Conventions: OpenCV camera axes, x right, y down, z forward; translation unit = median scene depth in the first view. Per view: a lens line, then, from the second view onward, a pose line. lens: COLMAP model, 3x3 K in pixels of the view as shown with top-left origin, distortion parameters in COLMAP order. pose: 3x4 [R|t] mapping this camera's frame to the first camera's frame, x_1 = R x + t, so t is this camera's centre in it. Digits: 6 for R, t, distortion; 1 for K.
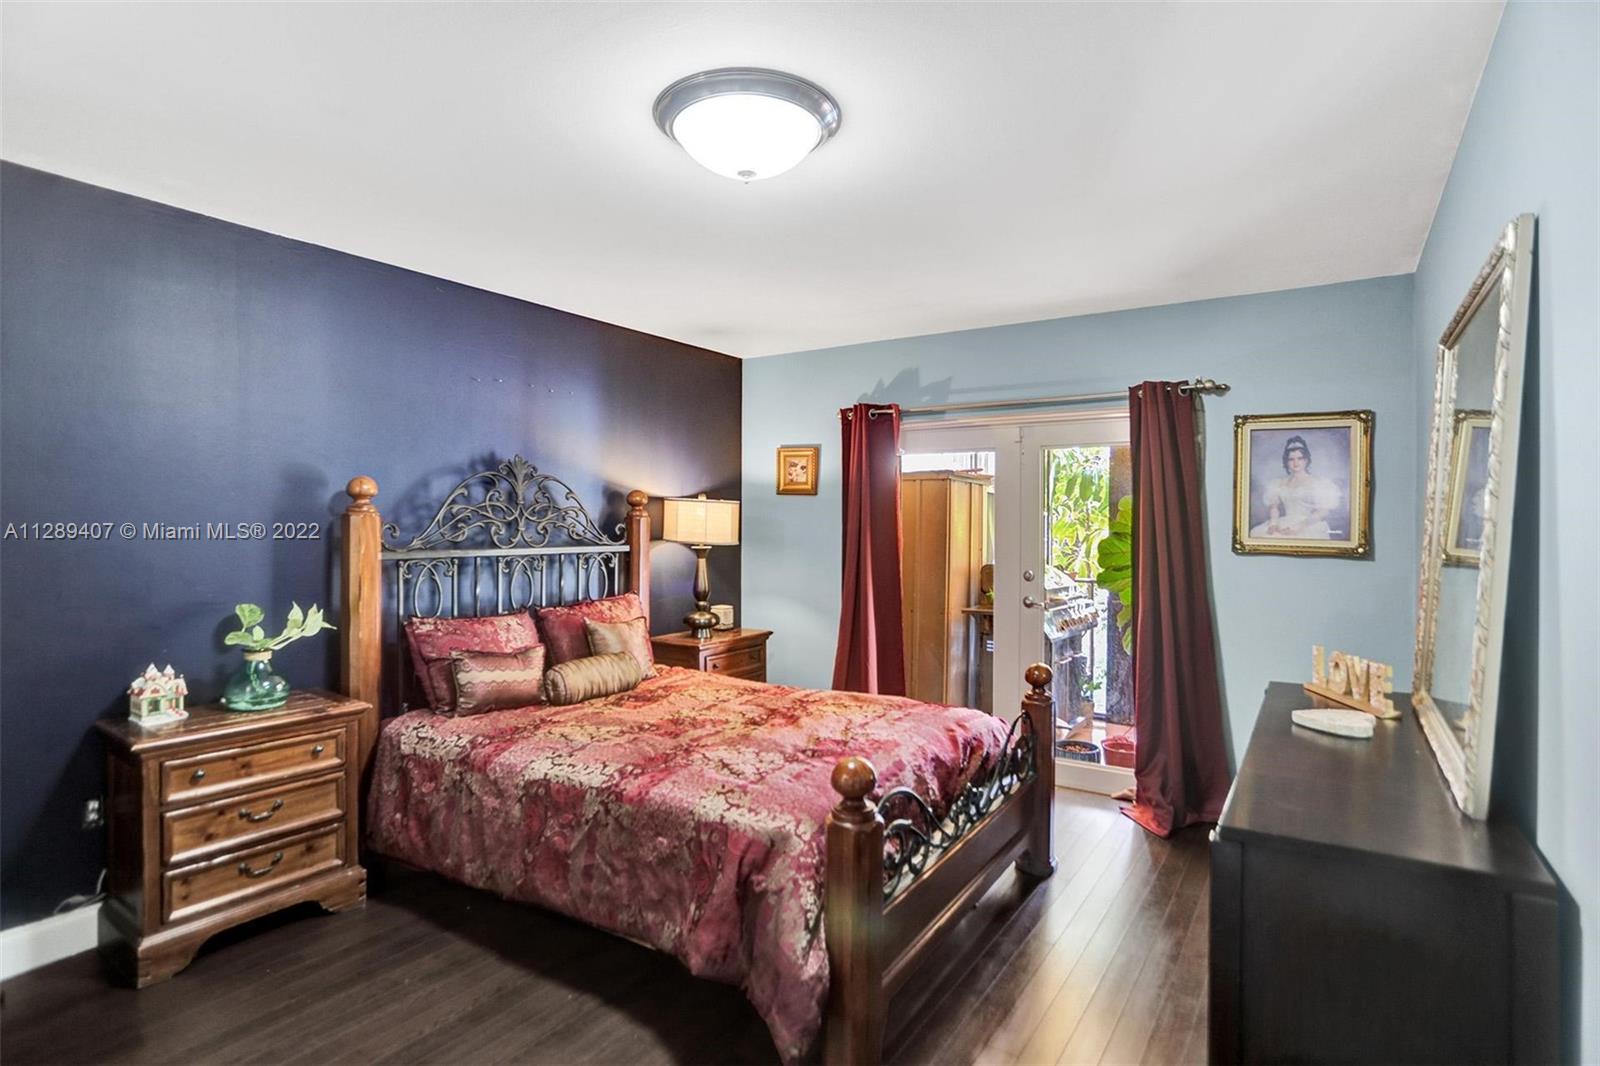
lens RADIAL K [[829.8, 0, 801.3], [0, 829.8, 526.9], [0, 0, 1]] dist [-0.051980, 0.029248]
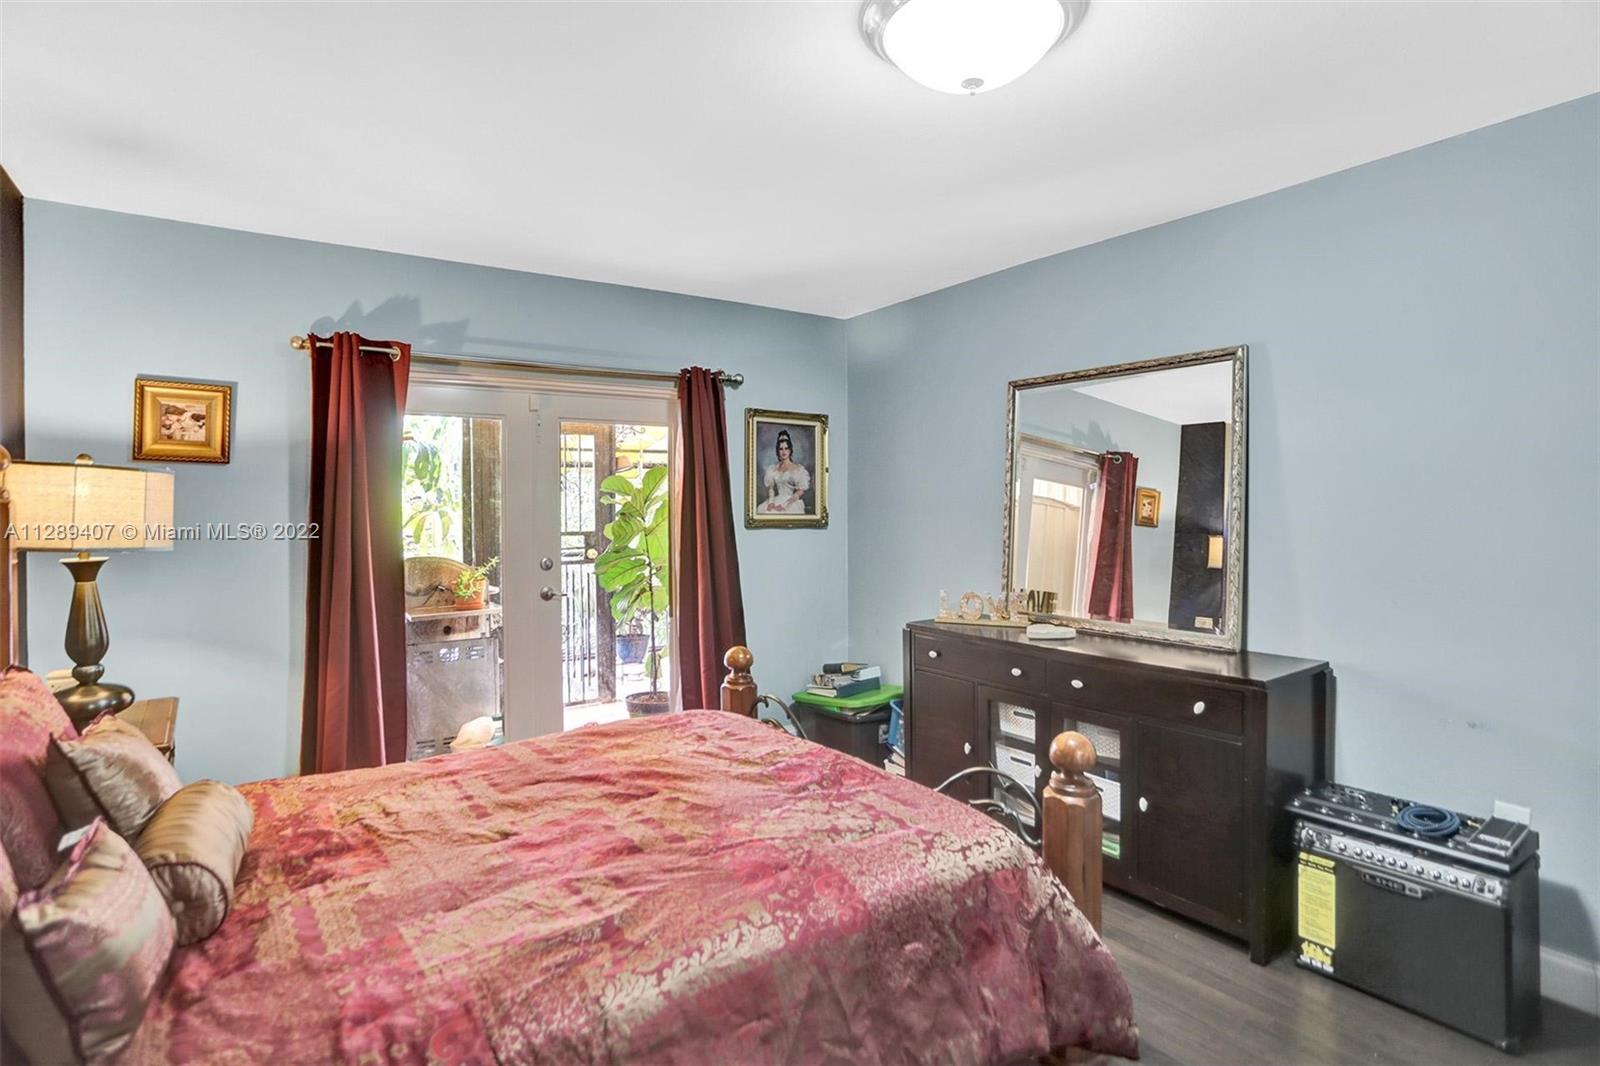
lens RADIAL K [[829.8, 0, 801.3], [0, 829.8, 526.9], [0, 0, 1]] dist [-0.051980, 0.029248]
pose [[0.354318, -0.038504, 0.934332, -0.549462], [0.014054, 0.999258, 0.035850, -0.010190], [-0.935019, 0.000429, 0.354597, 0.528560]]
